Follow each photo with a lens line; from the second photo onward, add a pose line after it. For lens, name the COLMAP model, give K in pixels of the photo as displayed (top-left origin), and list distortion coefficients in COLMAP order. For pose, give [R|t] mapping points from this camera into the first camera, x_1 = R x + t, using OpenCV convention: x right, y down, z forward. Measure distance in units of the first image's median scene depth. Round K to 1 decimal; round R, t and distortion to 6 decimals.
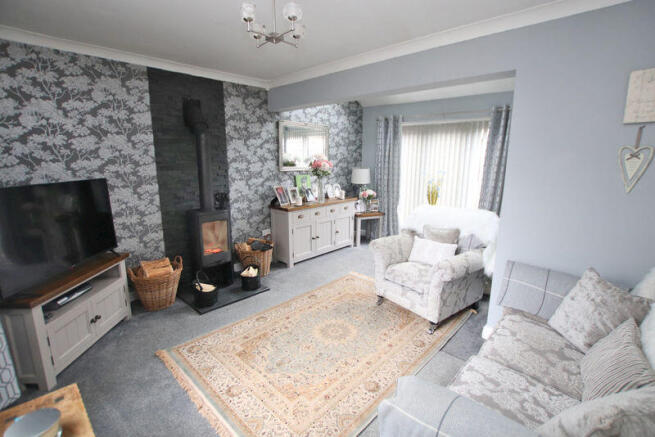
lens RADIAL K [[302.7, 0, 328.0], [0, 302.7, 219.7], [0, 0, 1]] dist [0.000110, 0.000023]
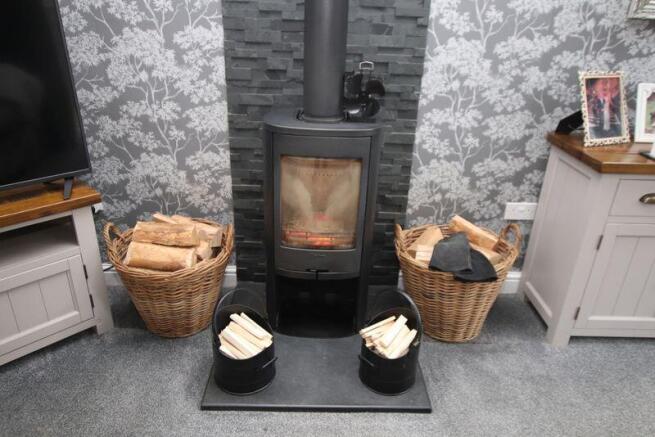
lens RADIAL K [[451.6, 0, 325.9], [0, 451.6, 218.1], [0, 0, 1]] dist [0.000358, 0.002210]
pose [[0.694307, 0.321269, -0.643991, -0.029247], [-0.176243, 0.943486, 0.280665, -0.057608], [0.697765, -0.081369, 0.711690, 0.527285]]
